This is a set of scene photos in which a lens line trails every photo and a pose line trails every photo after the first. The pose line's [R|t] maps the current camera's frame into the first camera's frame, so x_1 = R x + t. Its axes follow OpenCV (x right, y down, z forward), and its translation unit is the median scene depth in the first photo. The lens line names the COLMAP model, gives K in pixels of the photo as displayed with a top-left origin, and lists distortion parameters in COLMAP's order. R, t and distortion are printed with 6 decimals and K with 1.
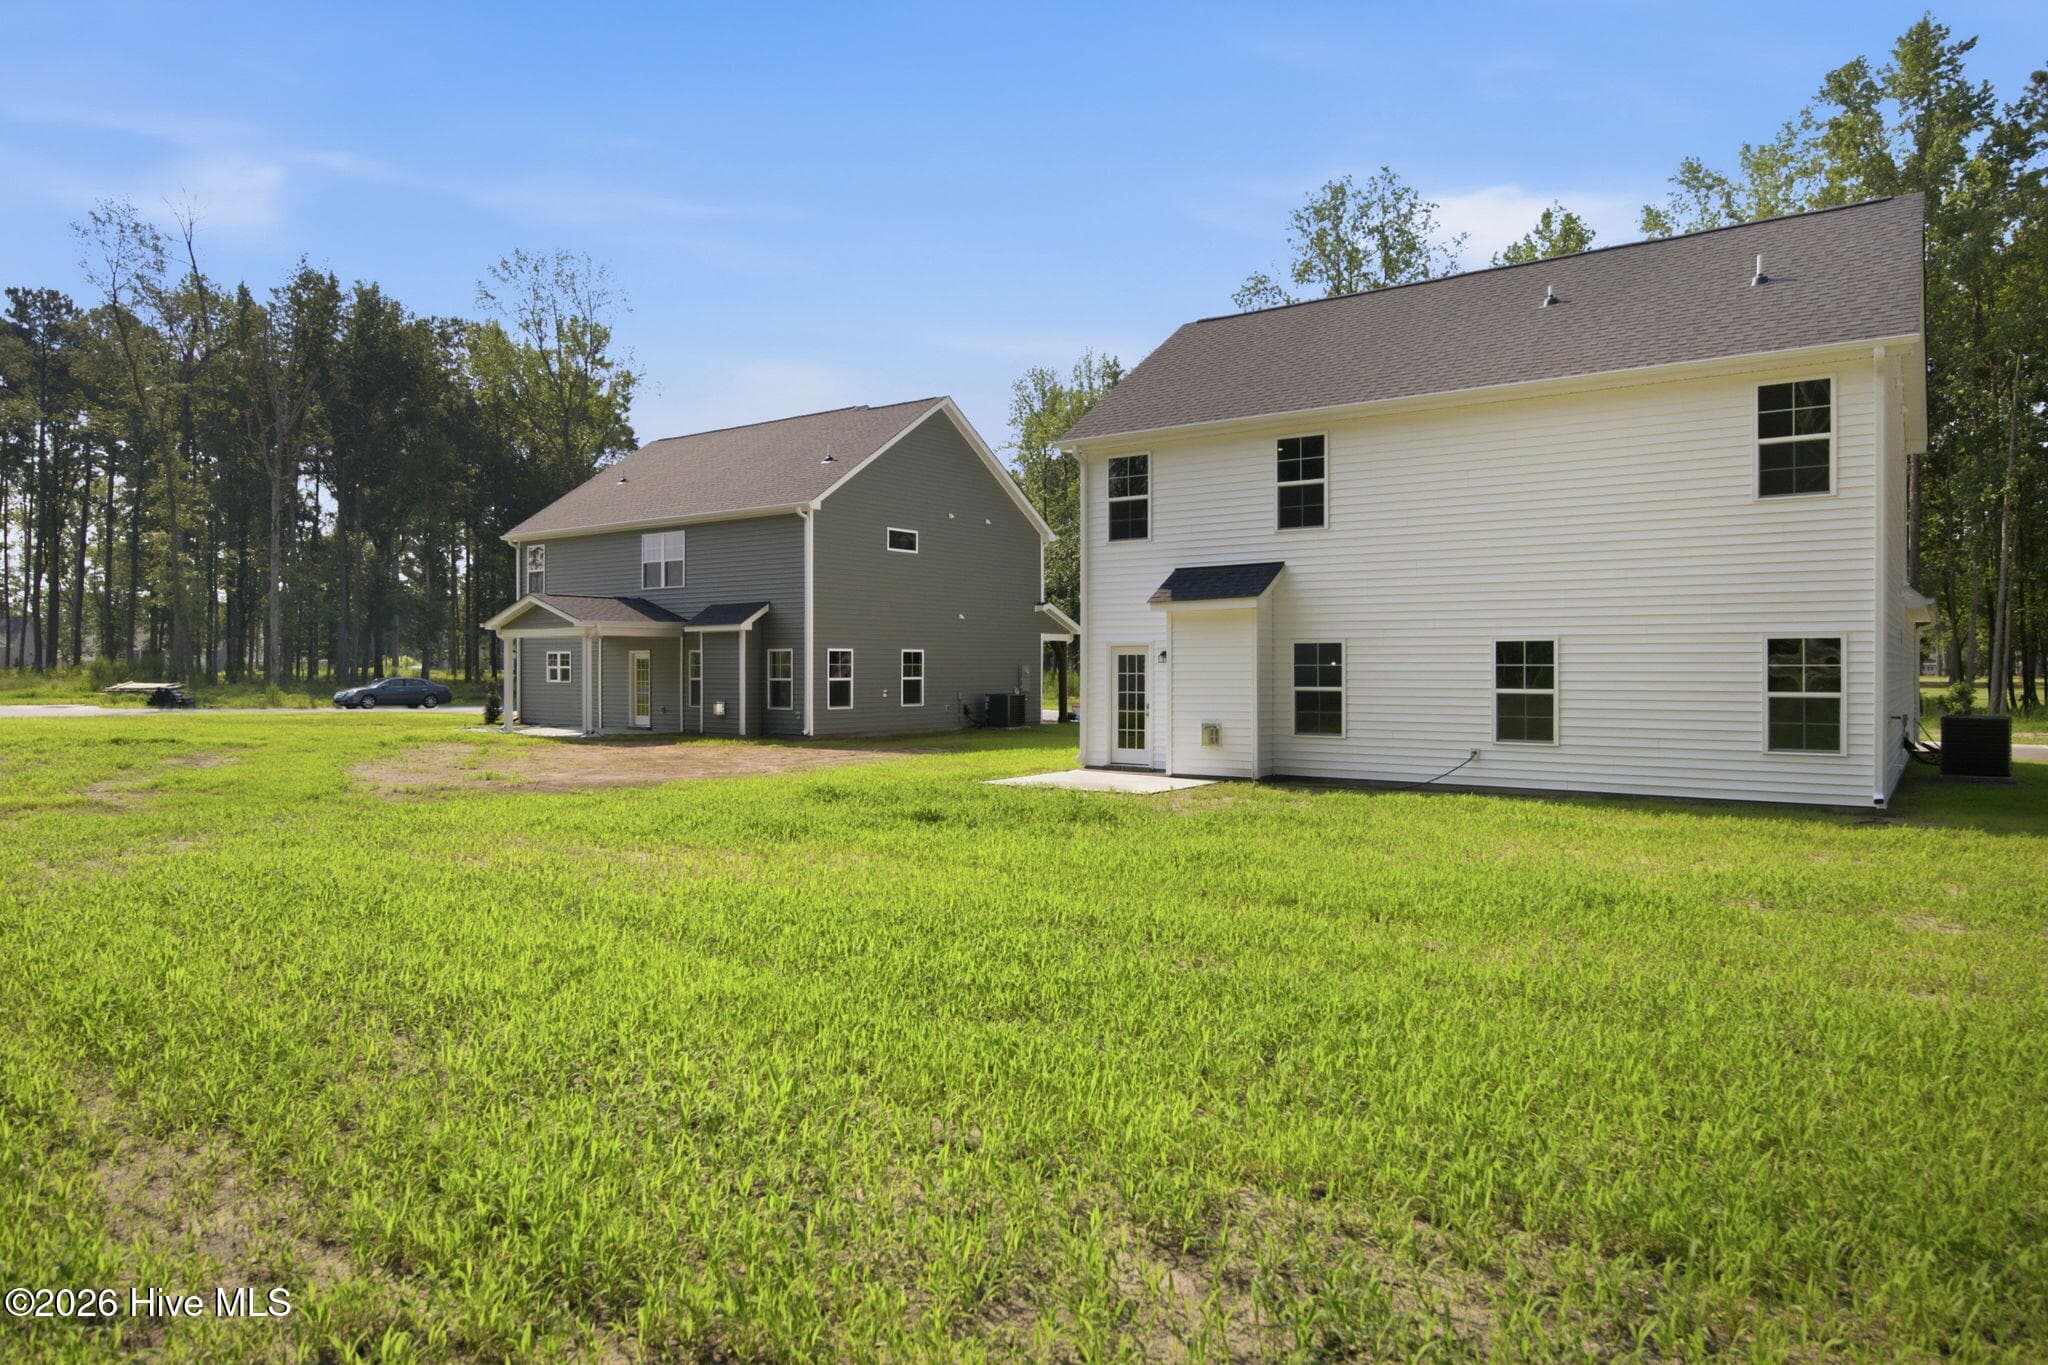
lens RADIAL K [[1280.7, 0, 1042.1], [0, 1280.7, 660.3], [0, 0, 1]] dist [0.001024, -0.002515]
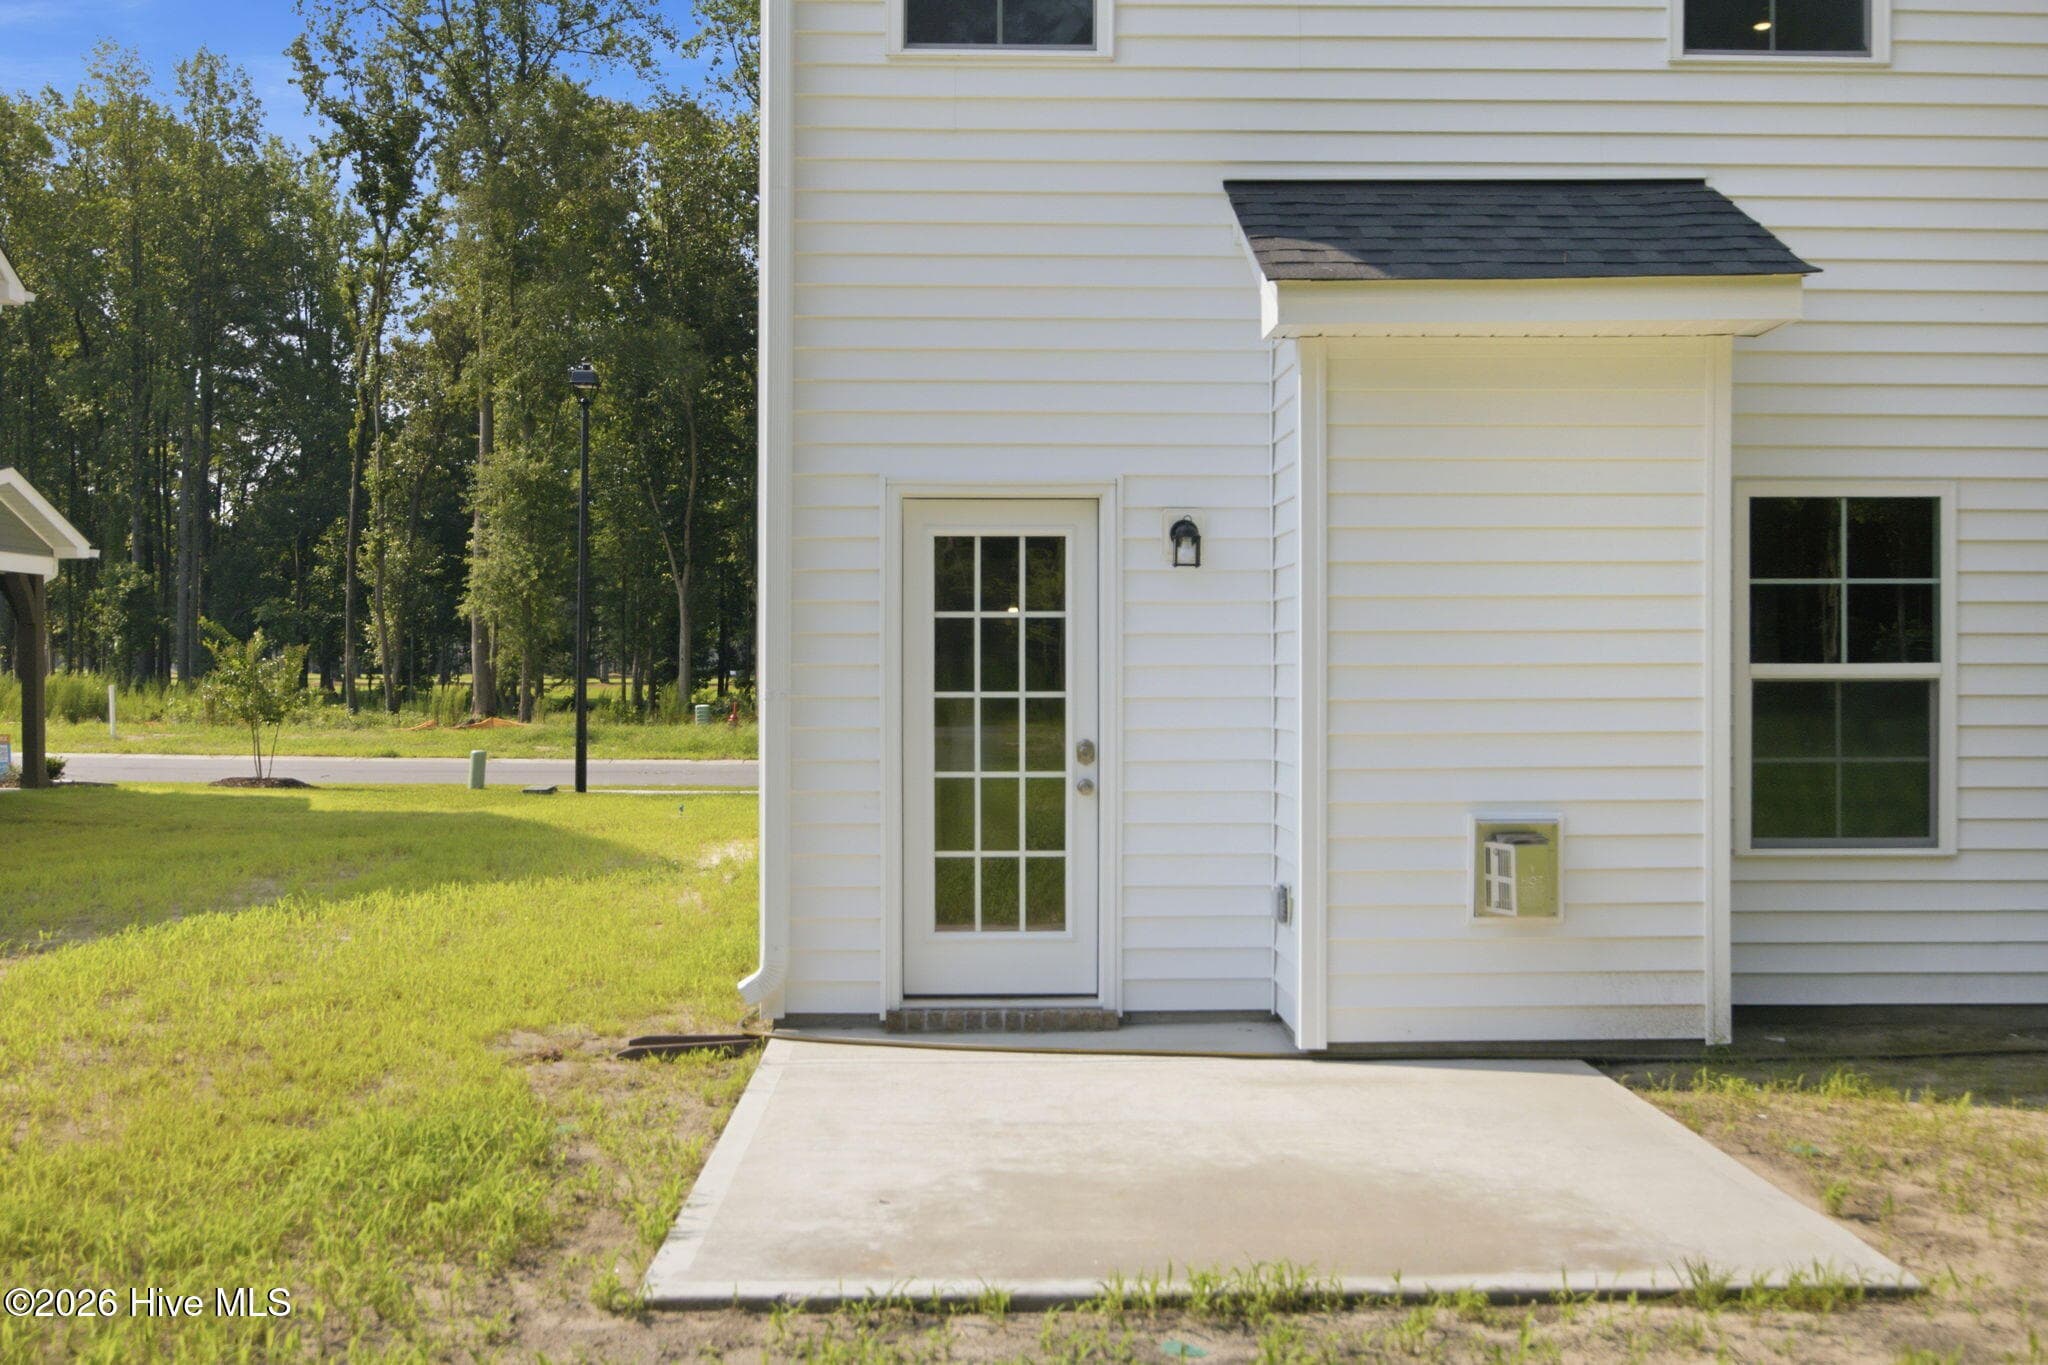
lens RADIAL K [[1780.0, 0, 1024.0], [0, 1780.0, 682.5], [0, 0, 1]] dist [-0.010167, -0.002478]
pose [[0.794854, 0.000246, 0.606801, -0.130729], [-0.003083, 0.999989, 0.003632, 0.022476], [-0.606793, -0.004758, 0.794846, 0.759125]]
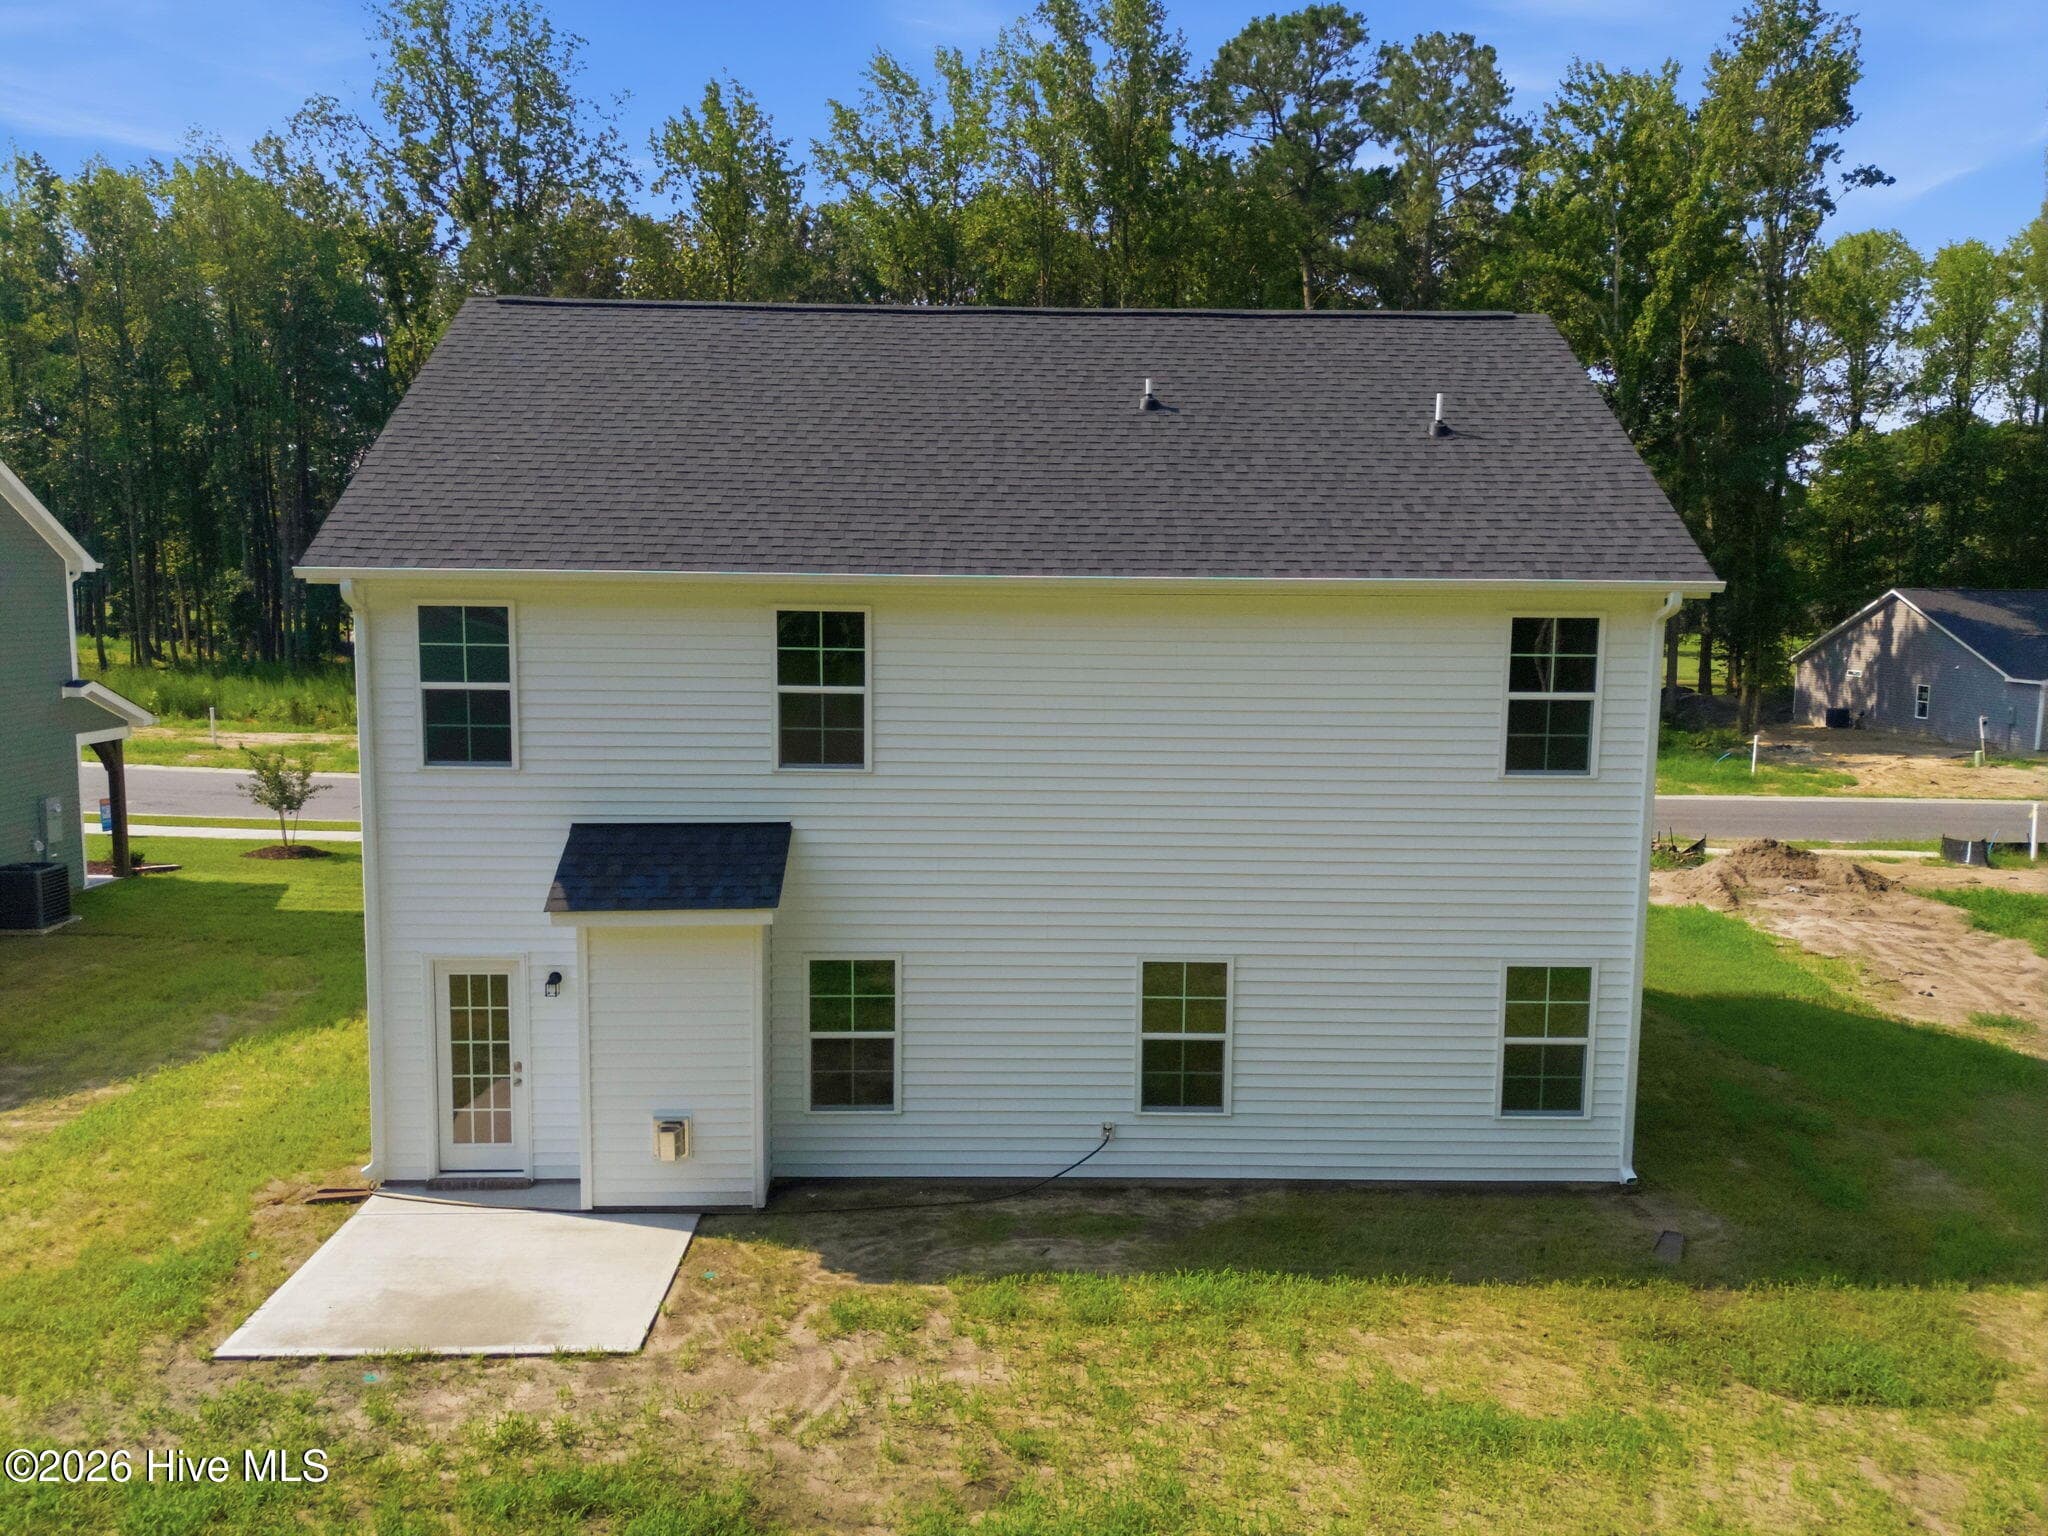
lens RADIAL K [[1498.8, 0, 1031.5], [0, 1498.8, 760.2], [0, 0, 1]] dist [0.076503, -0.068383]
pose [[0.800137, -0.059813, 0.596828, -0.123132], [-0.013784, 0.992919, 0.117988, -0.177975], [-0.599659, -0.102633, 0.793647, 0.374889]]
